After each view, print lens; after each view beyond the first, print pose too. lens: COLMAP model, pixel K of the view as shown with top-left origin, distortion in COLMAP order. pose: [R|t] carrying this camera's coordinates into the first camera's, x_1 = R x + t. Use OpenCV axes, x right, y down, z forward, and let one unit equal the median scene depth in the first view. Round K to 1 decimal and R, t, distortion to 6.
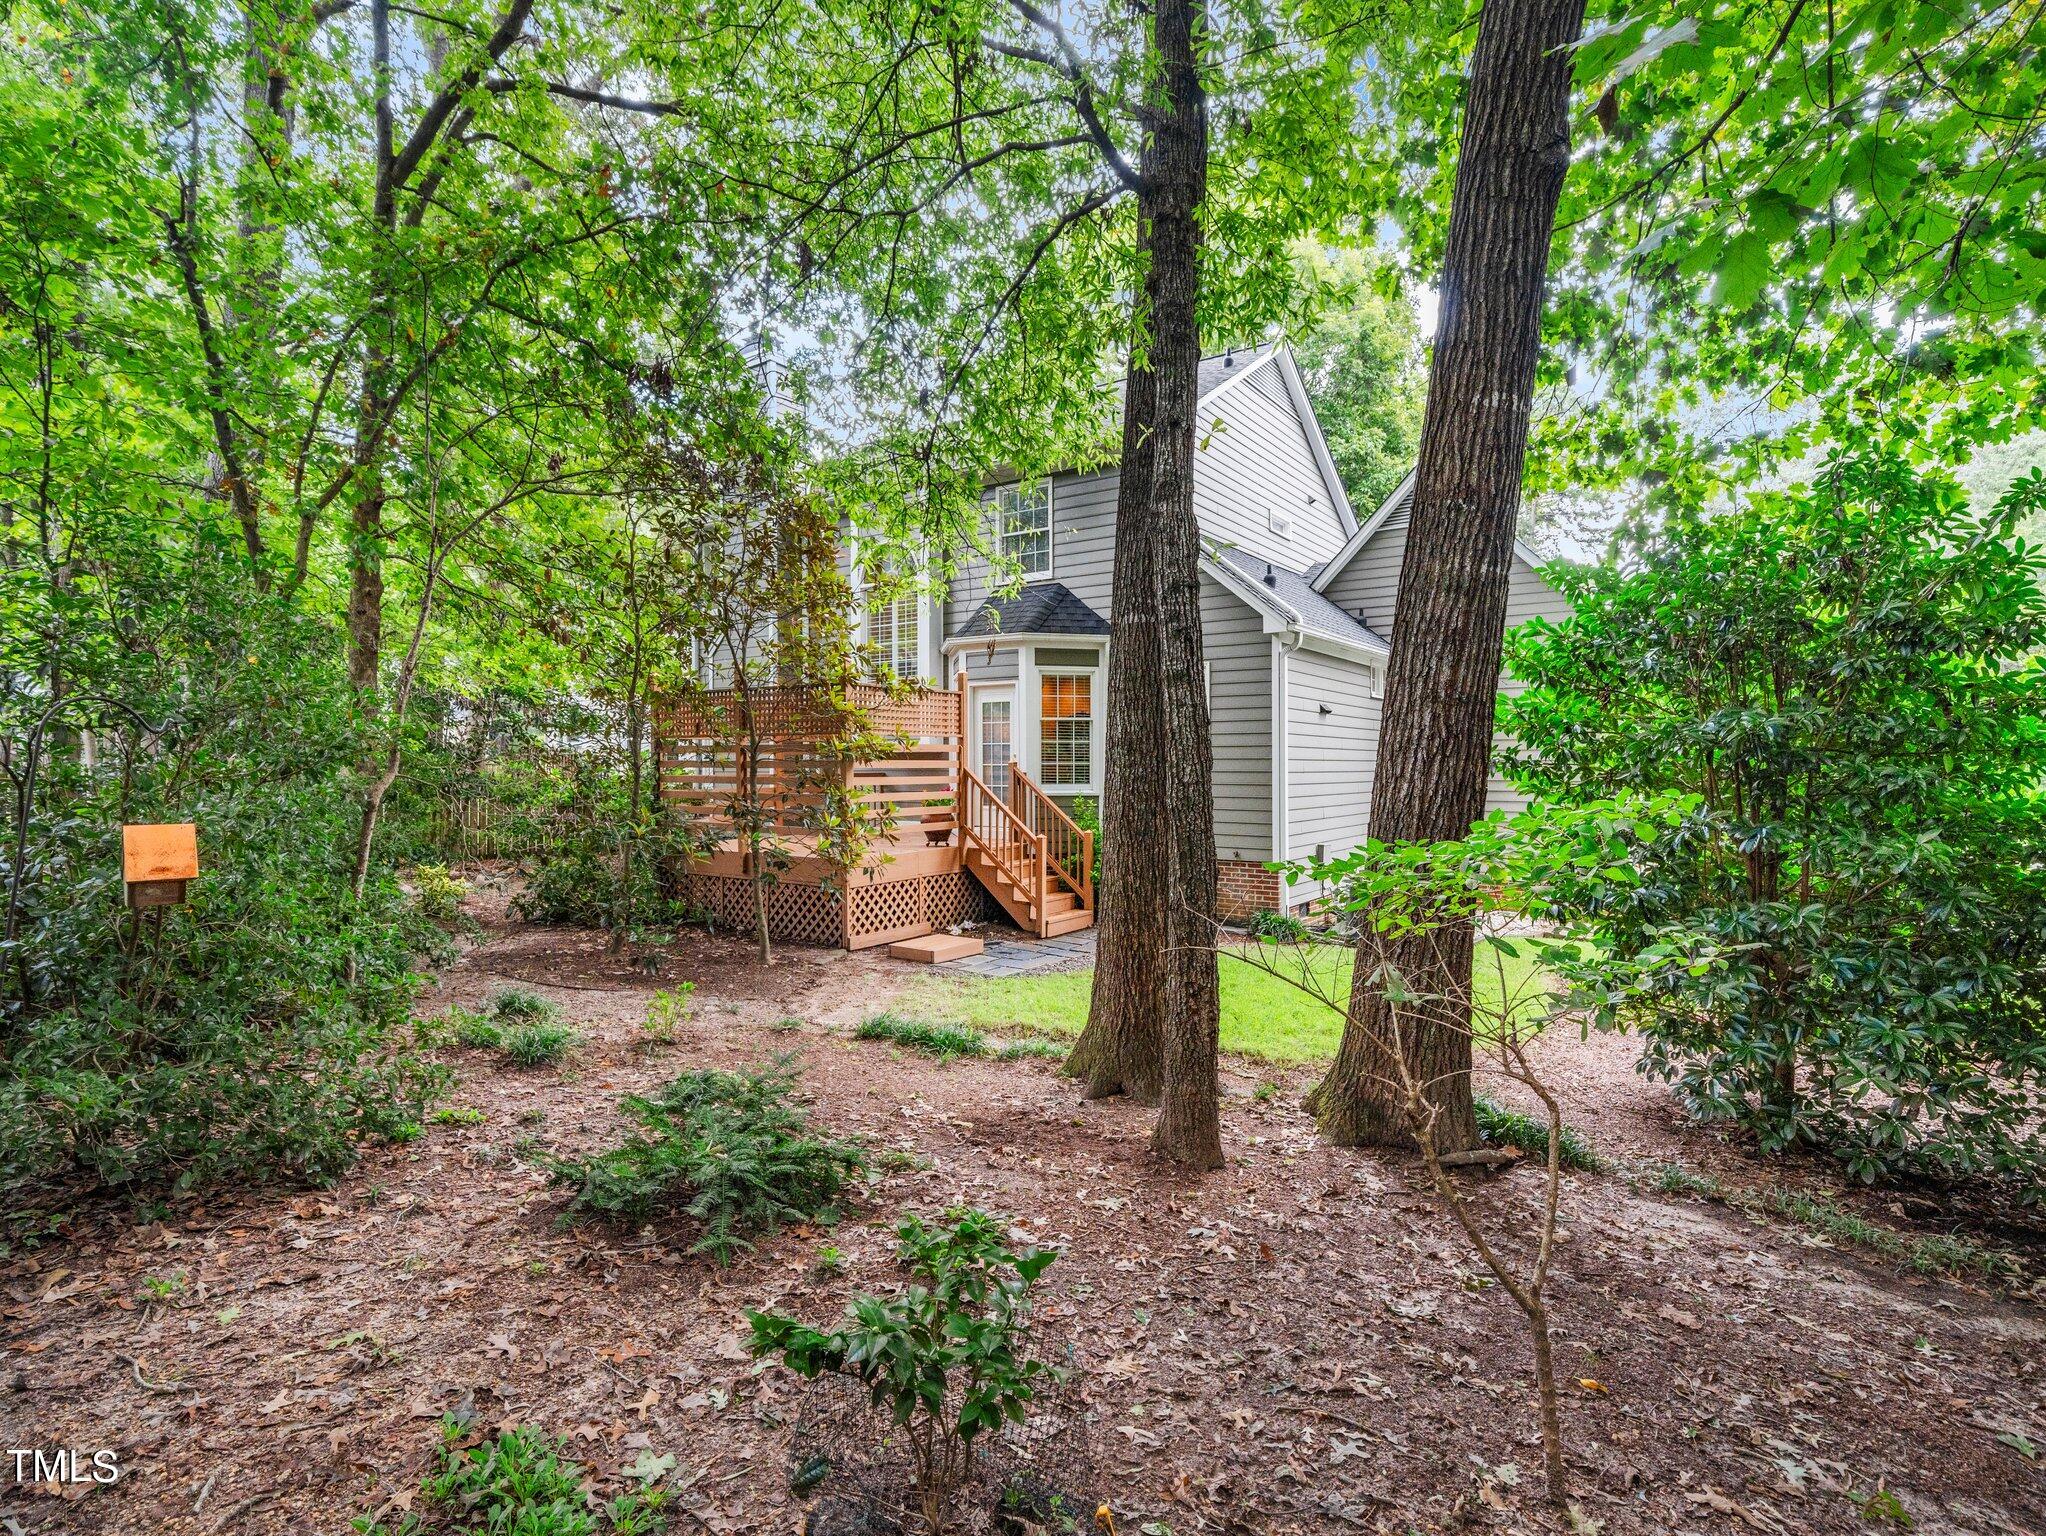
lens RADIAL K [[978.2, 0, 1023.0], [0, 978.2, 768.0], [0, 0, 1]] dist [-0.000126, -0.000027]
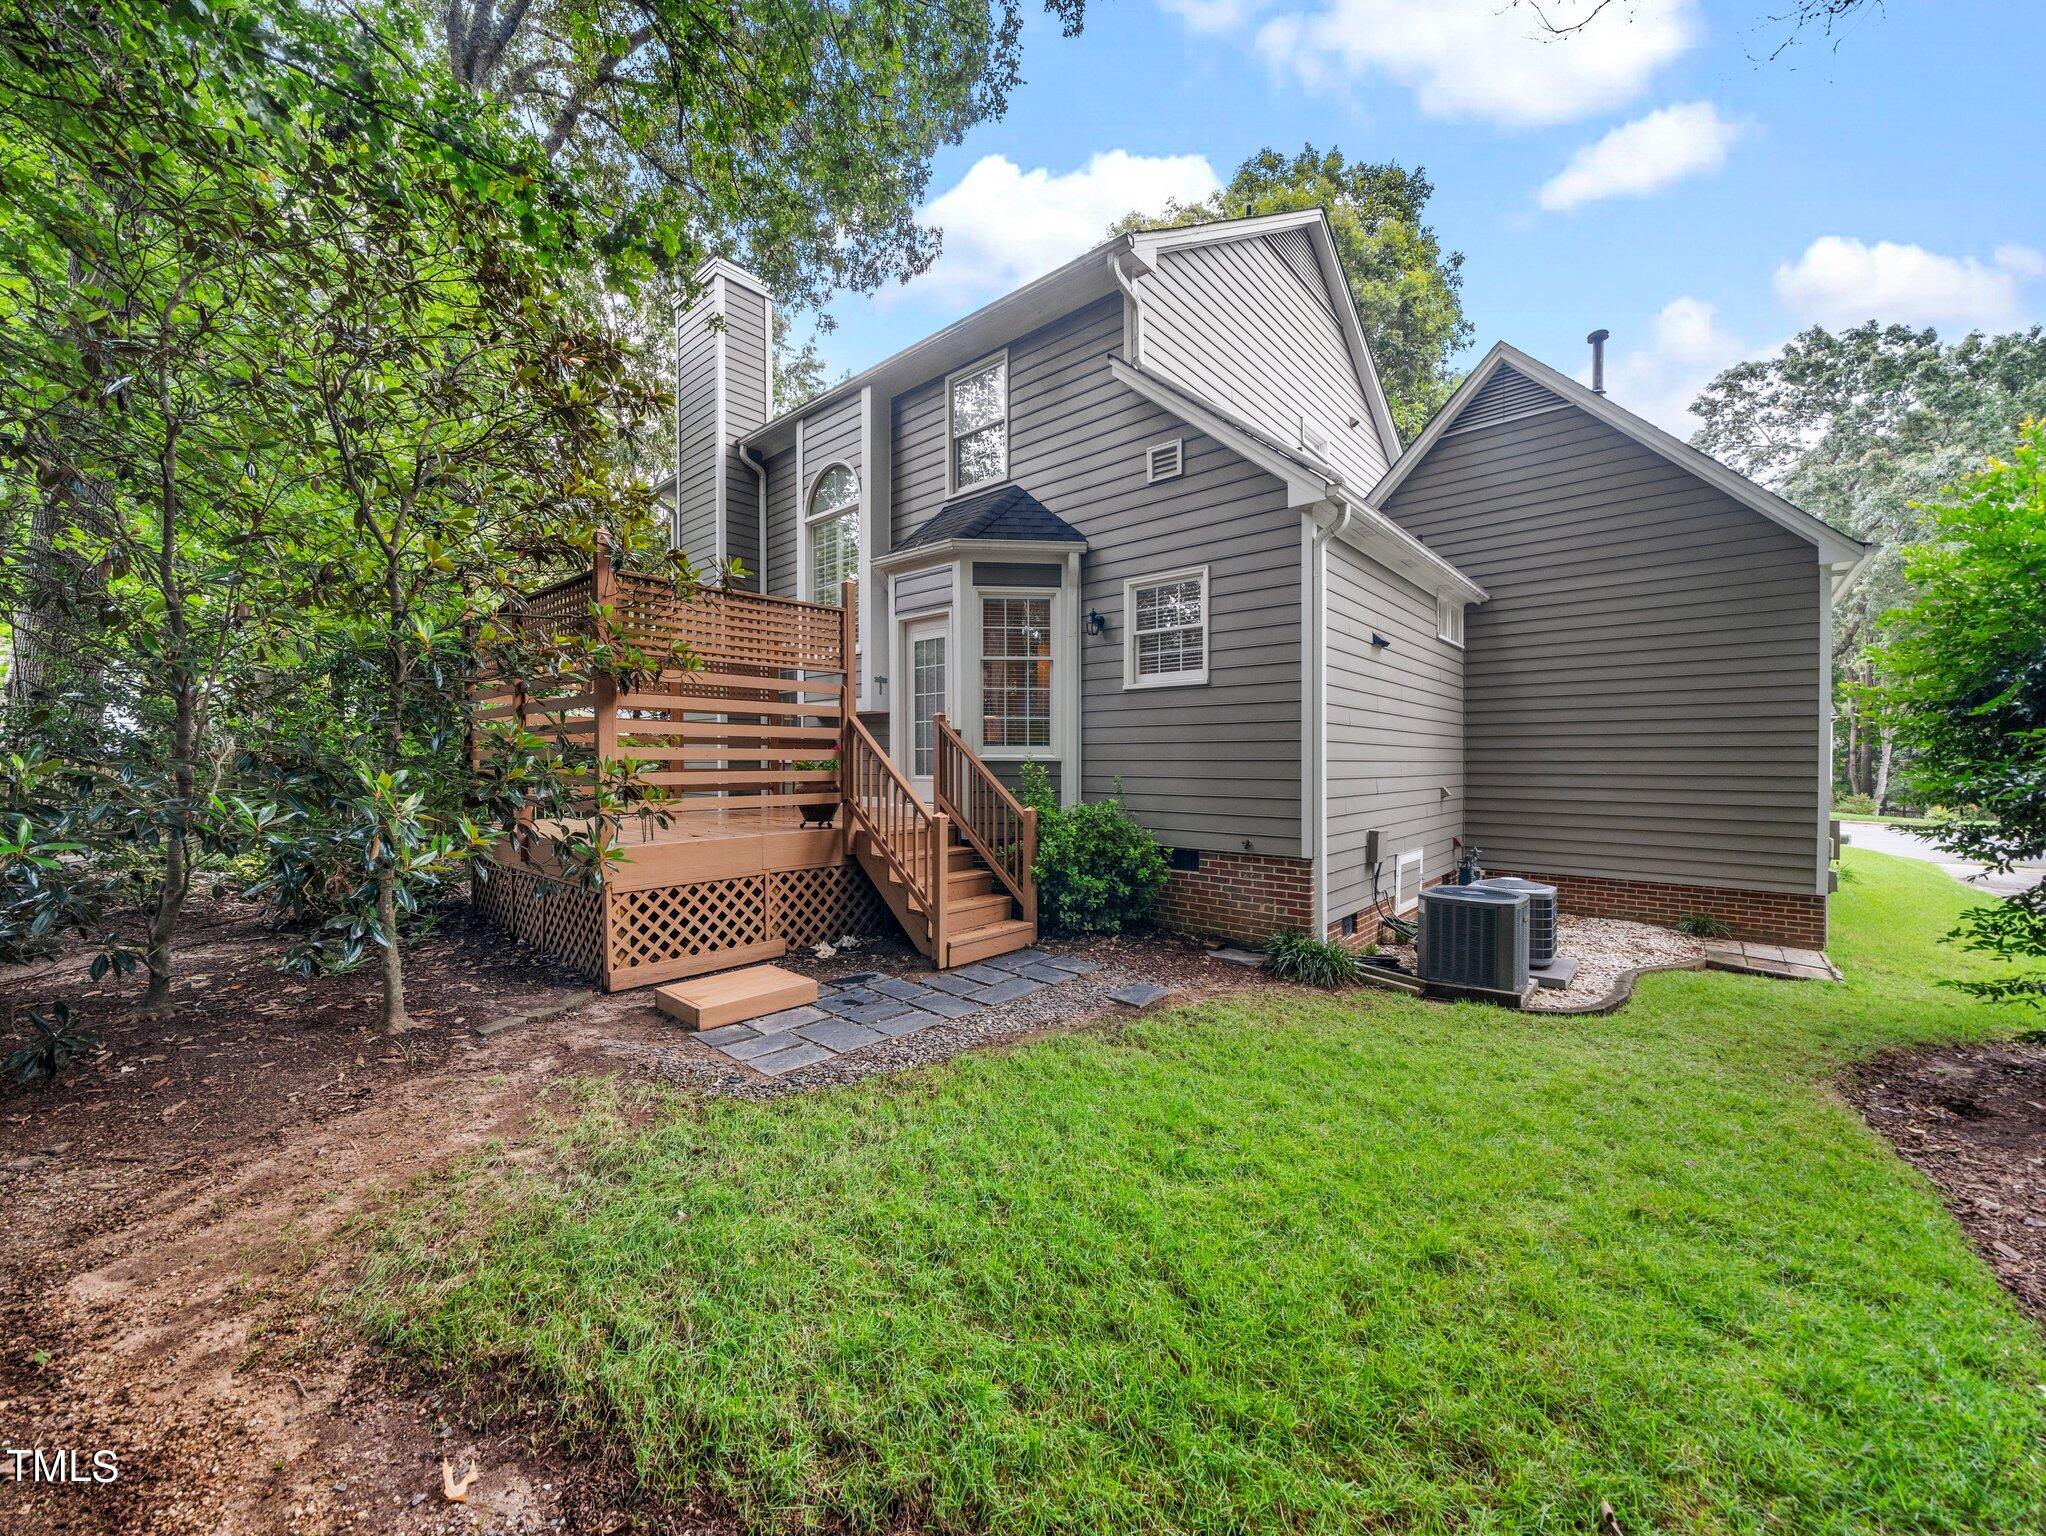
lens RADIAL K [[772.0, 0, 1023.0], [0, 772.0, 768.0], [0, 0, 1]] dist [0.000279, 0.000012]
pose [[0.994619, 0.002517, -0.103574, 0.118721], [-0.002017, 0.999986, 0.004929, 0.032913], [0.103585, -0.004694, 0.994610, 0.450125]]
